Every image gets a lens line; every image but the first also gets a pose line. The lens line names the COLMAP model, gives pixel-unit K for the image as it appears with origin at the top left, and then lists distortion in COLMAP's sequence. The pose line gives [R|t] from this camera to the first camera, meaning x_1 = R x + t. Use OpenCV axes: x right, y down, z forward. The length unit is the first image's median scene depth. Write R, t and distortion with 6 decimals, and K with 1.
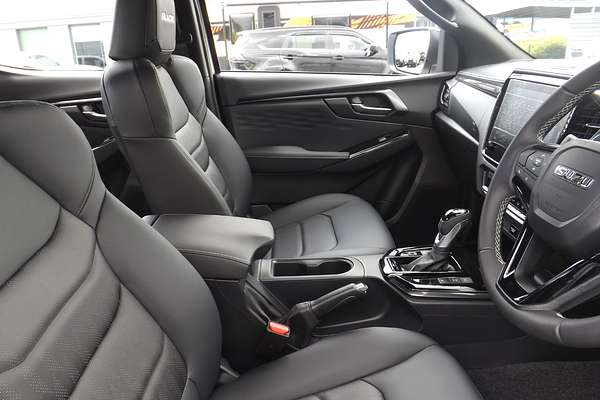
lens RADIAL K [[441.5, 0, 300.0], [0, 441.5, 200.0], [0, 0, 1]] dist [-0.044568, -0.000169]
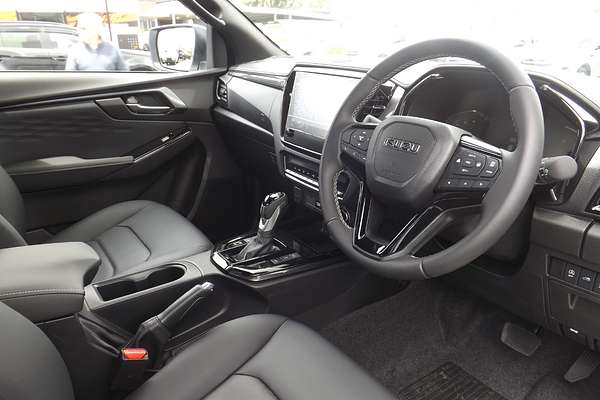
lens RADIAL K [[441.5, 0, 300.0], [0, 441.5, 200.0], [0, 0, 1]] dist [-0.044568, -0.000169]
pose [[0.834756, -0.162235, 0.526177, -0.141944], [0.162142, 0.985663, 0.046677, -0.002811], [-0.526206, 0.046352, 0.849093, 0.041403]]
